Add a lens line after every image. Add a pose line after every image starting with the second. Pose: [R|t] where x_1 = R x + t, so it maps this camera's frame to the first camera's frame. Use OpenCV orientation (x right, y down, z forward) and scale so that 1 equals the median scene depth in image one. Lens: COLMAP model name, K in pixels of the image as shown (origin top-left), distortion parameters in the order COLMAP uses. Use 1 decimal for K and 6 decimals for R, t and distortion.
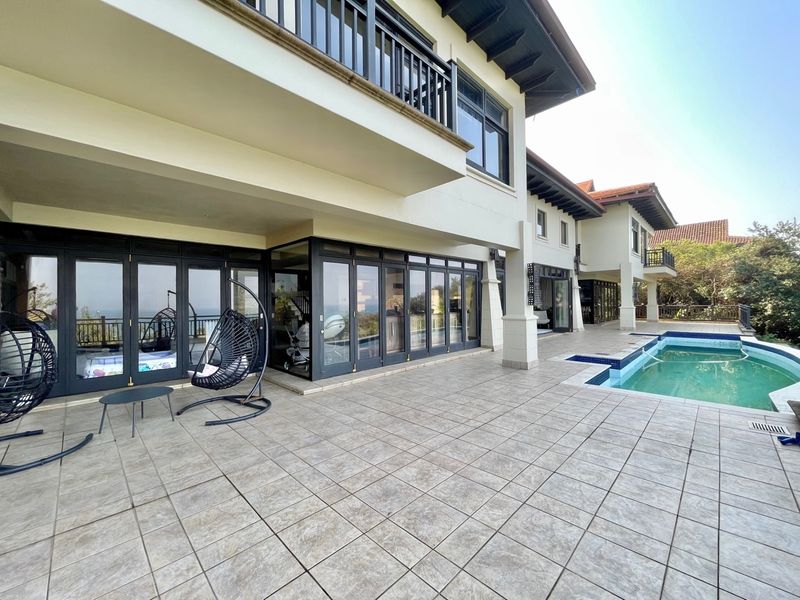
lens RADIAL K [[322.5, 0, 398.4], [0, 322.5, 300.2], [0, 0, 1]] dist [-0.002099, -0.000038]
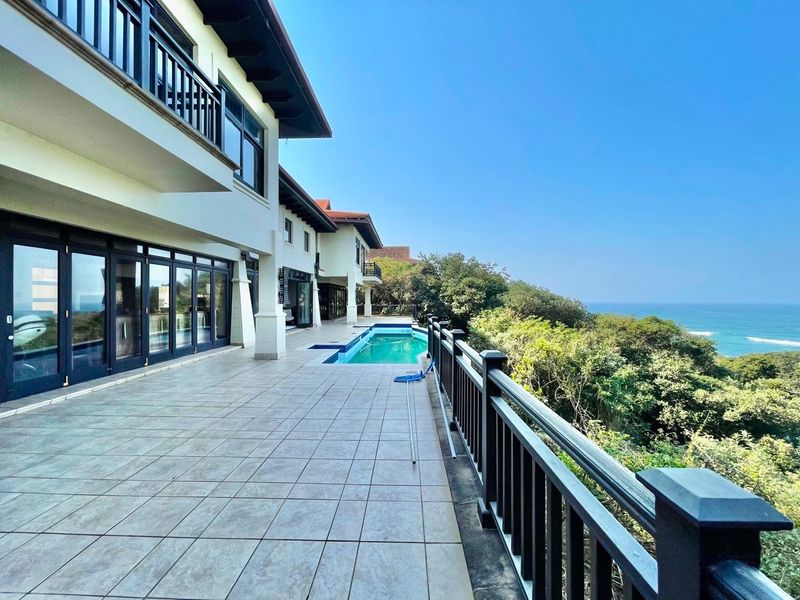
lens RADIAL K [[322.5, 0, 398.4], [0, 322.5, 300.2], [0, 0, 1]] dist [-0.002099, -0.000038]
pose [[0.726642, 0.012645, 0.686900, -0.067557], [-0.013590, 0.999900, -0.004031, 0.000995], [-0.686882, -0.006406, 0.726741, -0.114188]]
